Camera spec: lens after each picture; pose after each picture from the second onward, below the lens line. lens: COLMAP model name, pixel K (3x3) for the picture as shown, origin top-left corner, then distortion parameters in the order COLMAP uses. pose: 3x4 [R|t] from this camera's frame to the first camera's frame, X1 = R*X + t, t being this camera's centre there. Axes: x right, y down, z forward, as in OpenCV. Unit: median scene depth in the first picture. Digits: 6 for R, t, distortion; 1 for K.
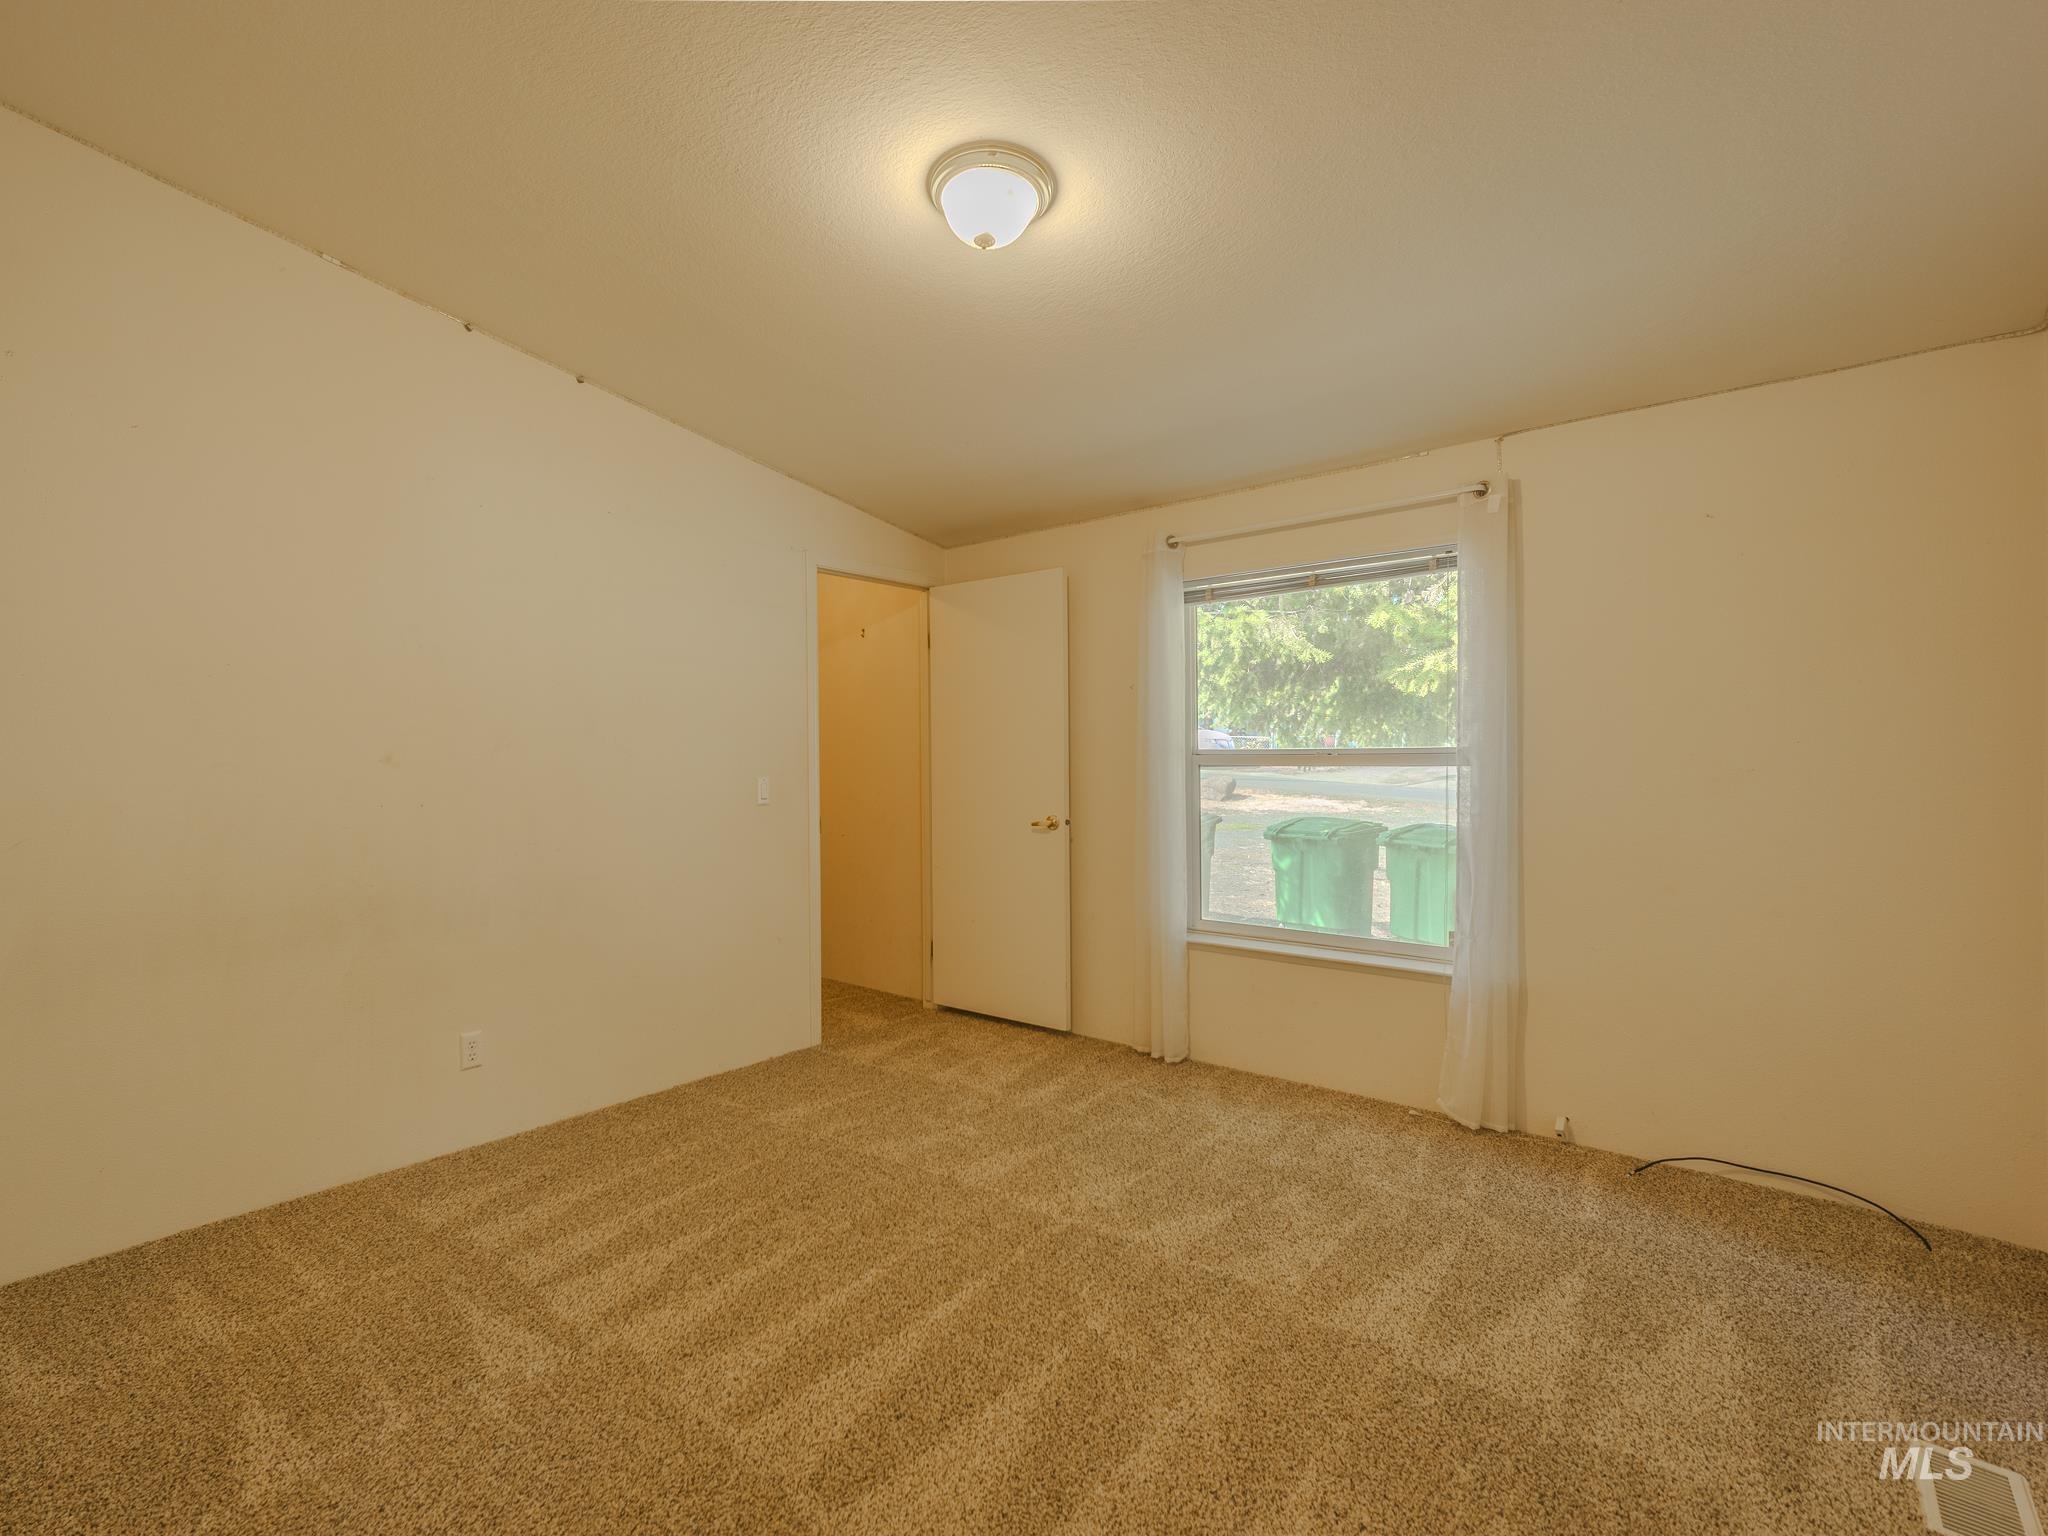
lens RADIAL K [[1090.5, 0, 1024.6], [0, 1090.5, 764.4], [0, 0, 1]] dist [0.002676, 0.002459]
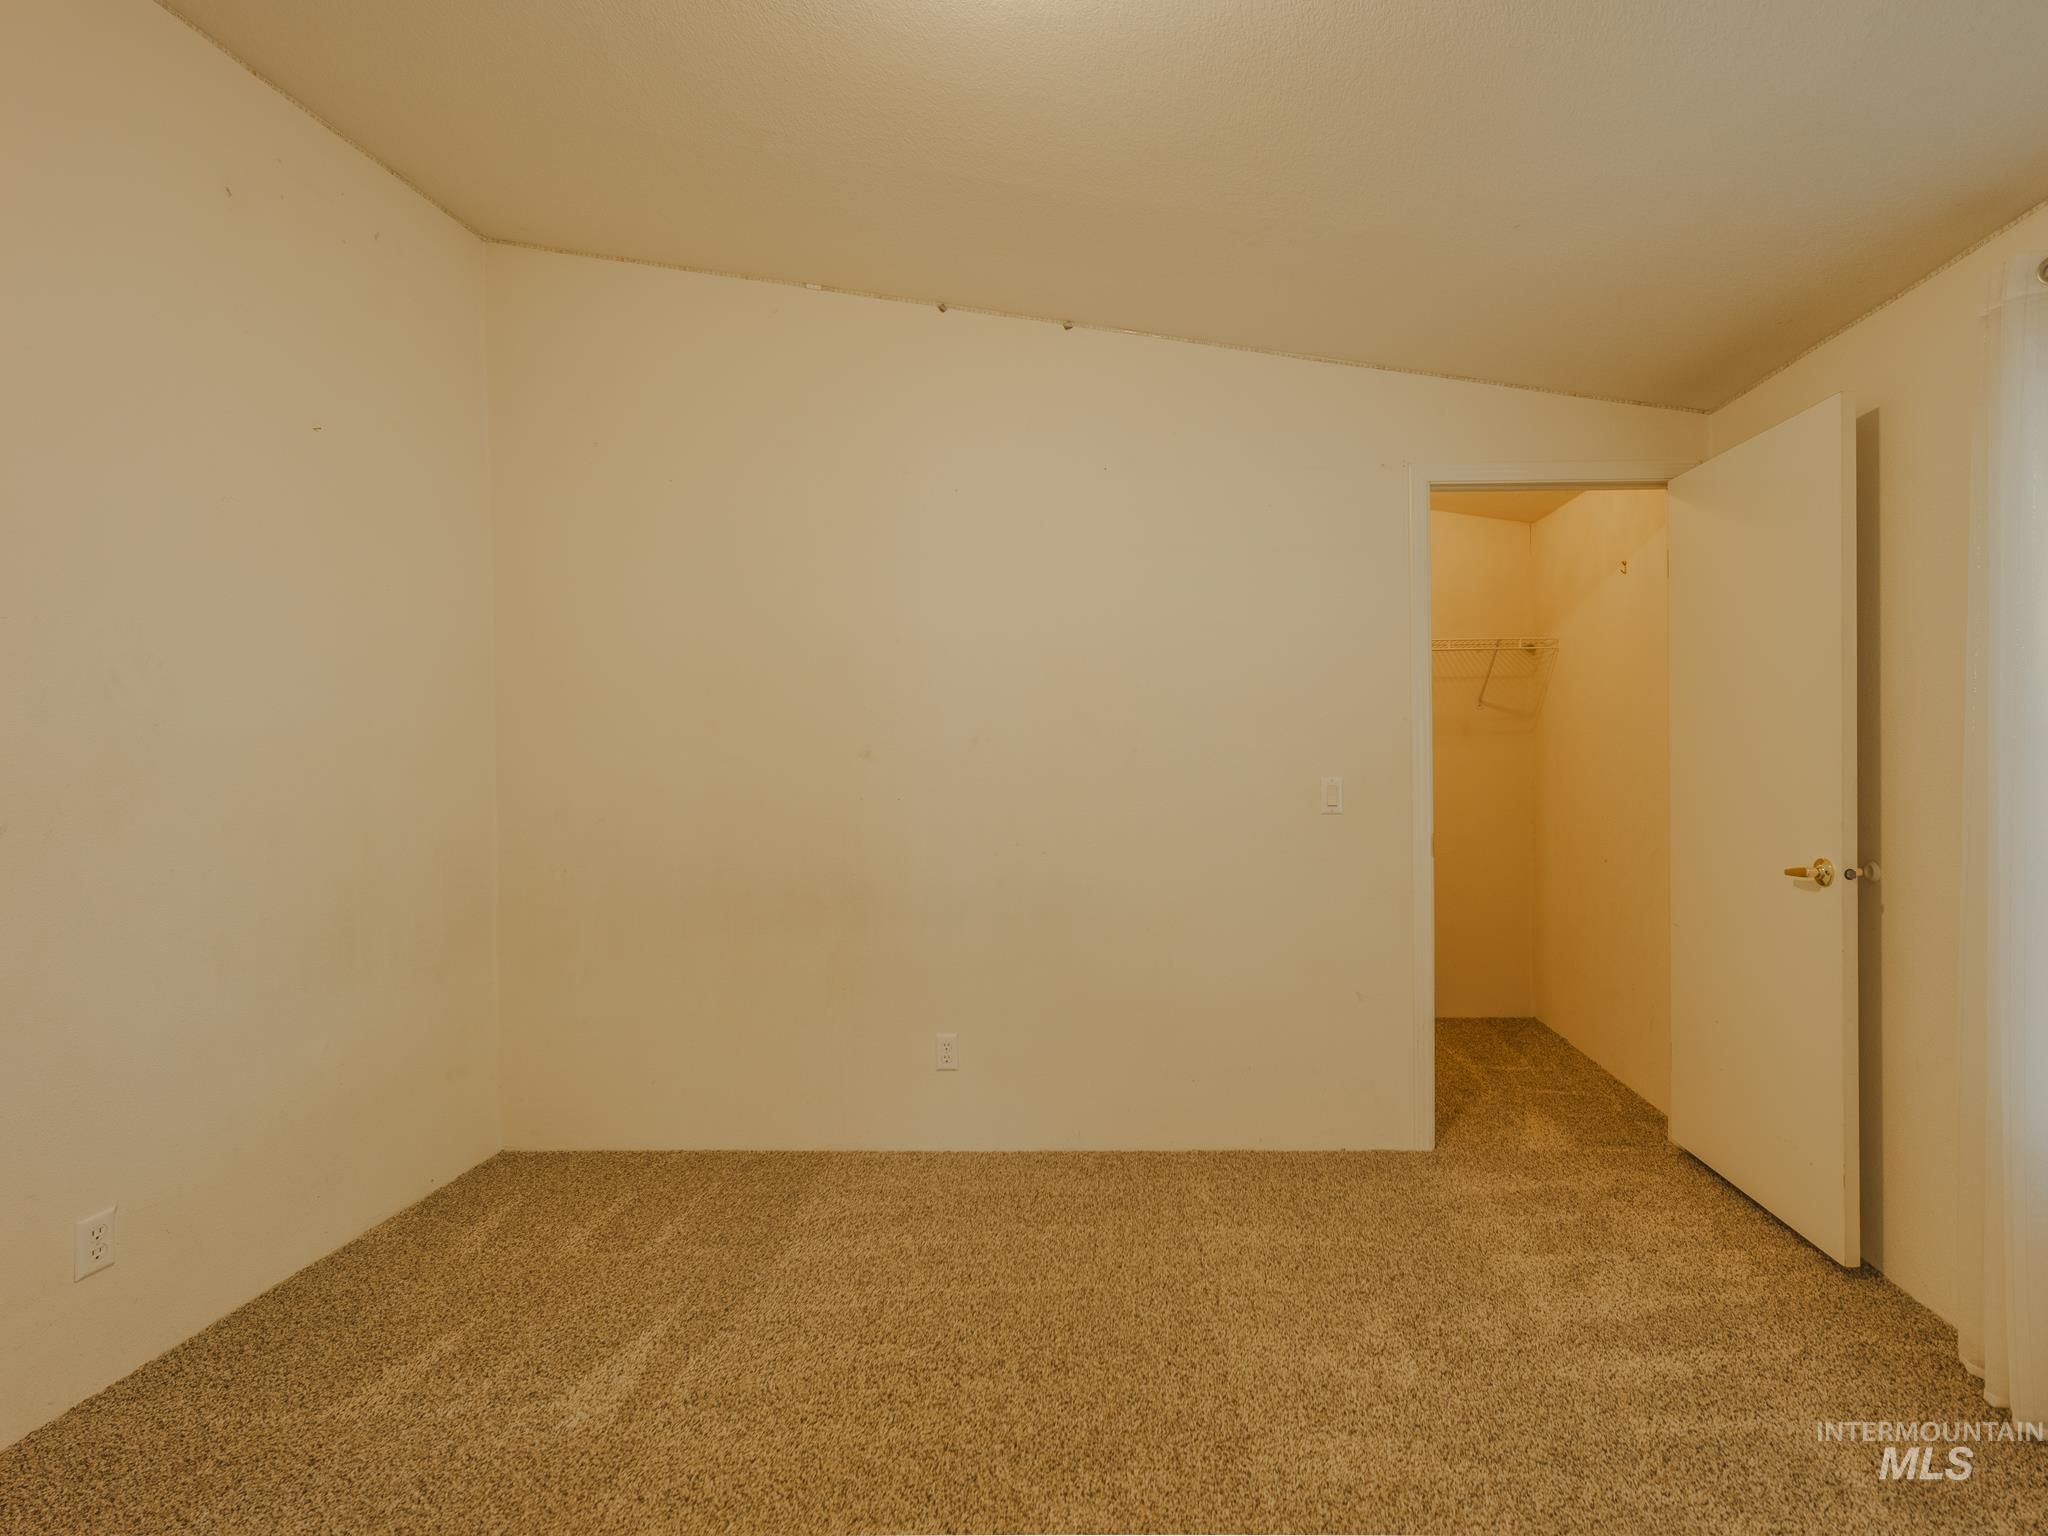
lens RADIAL K [[1090.5, 0, 1024.6], [0, 1090.5, 764.4], [0, 0, 1]] dist [0.002676, 0.002459]
pose [[0.574432, 0.012772, -0.818452, 0.263185], [-0.002983, 0.999904, 0.013510, -0.007005], [0.818547, -0.005319, 0.574415, 0.399854]]
